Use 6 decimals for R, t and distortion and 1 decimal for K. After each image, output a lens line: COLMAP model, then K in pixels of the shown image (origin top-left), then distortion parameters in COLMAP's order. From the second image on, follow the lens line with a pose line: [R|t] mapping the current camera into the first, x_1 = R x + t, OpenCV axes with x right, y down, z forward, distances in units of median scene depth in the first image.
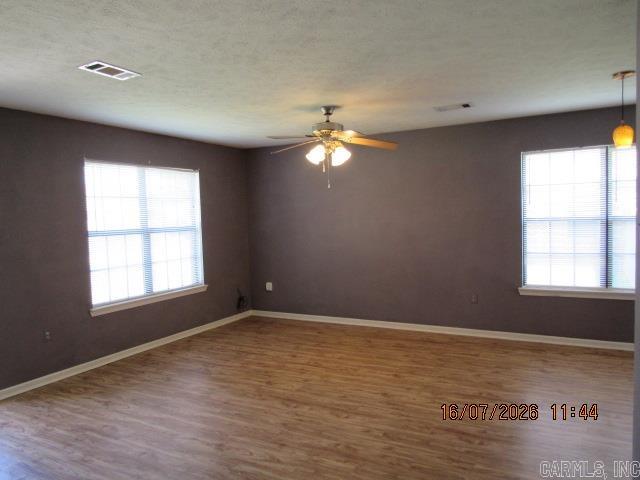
lens RADIAL K [[459.1, 0, 317.2], [0, 459.1, 239.7], [0, 0, 1]] dist [-0.028174, 0.003691]
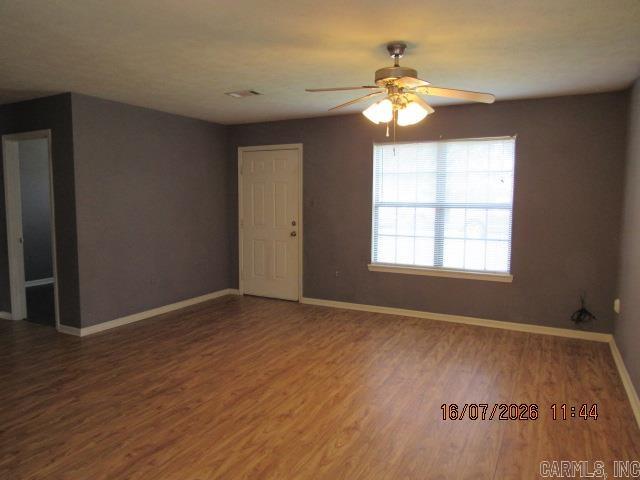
lens RADIAL K [[459.1, 0, 317.2], [0, 459.1, 239.7], [0, 0, 1]] dist [-0.028174, 0.003691]
pose [[0.012788, 0.124758, -0.992105, 0.750880], [-0.061379, 0.990413, 0.123754, -0.061836], [0.998033, 0.059312, 0.020323, 0.836787]]
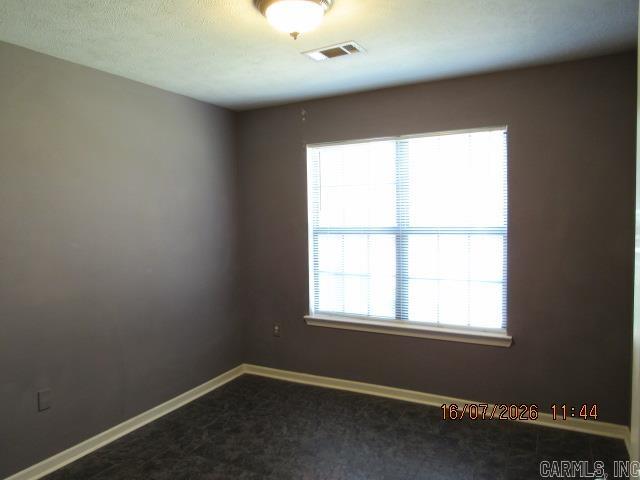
lens RADIAL K [[459.1, 0, 317.2], [0, 459.1, 239.7], [0, 0, 1]] dist [-0.028174, 0.003691]
pose [[0.028965, 0.074016, -0.996836, 0.374288], [-0.044734, 0.996352, 0.072680, -0.059153], [0.998579, 0.042487, 0.032171, 0.999672]]
